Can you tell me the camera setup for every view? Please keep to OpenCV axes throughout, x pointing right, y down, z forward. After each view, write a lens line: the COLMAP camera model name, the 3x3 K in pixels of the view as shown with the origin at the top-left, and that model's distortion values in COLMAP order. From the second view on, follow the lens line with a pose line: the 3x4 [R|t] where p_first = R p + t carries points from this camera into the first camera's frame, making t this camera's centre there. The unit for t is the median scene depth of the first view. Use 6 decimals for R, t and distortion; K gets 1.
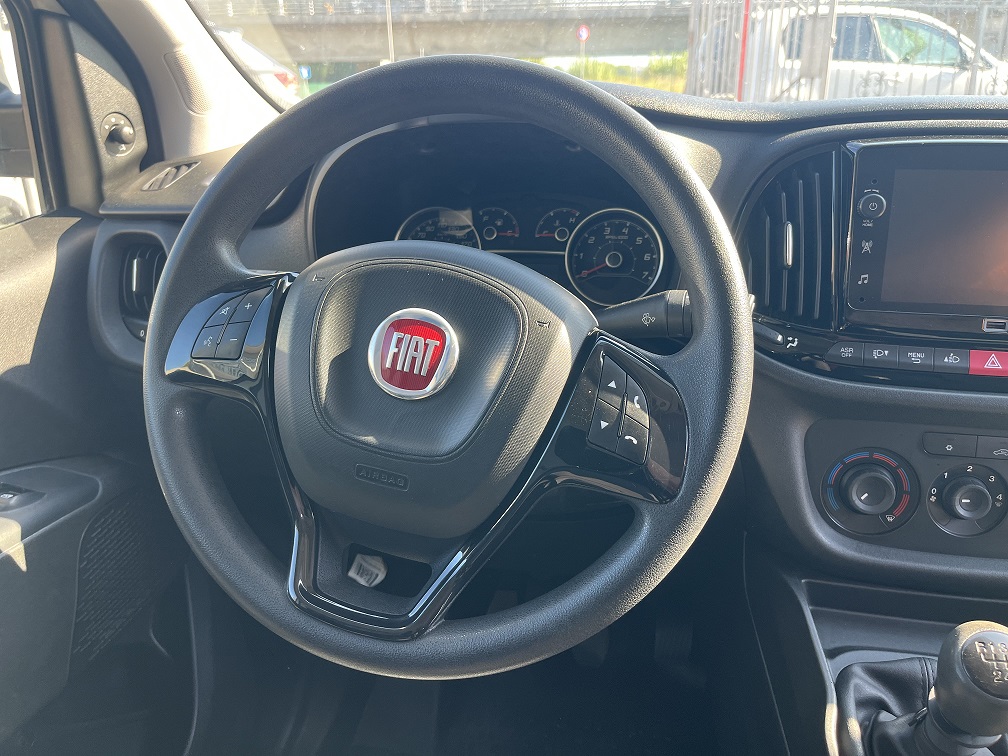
lens RADIAL K [[780.2, 0, 504.0], [0, 780.2, 378.0], [0, 0, 1]] dist [0.064868, -0.096904]
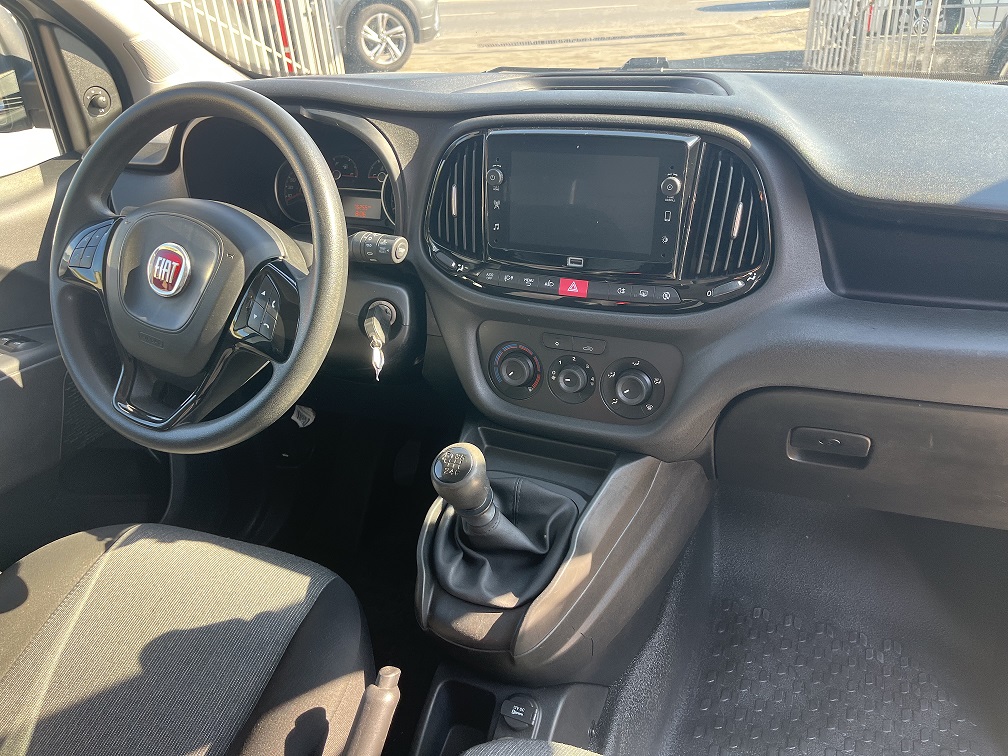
lens RADIAL K [[780.2, 0, 504.0], [0, 780.2, 378.0], [0, 0, 1]] dist [0.064868, -0.096904]
pose [[0.979387, 0.061968, -0.192255, 0.742364], [-0.033721, 0.988582, 0.146861, -0.058907], [0.199161, -0.137351, 0.970294, -0.441457]]
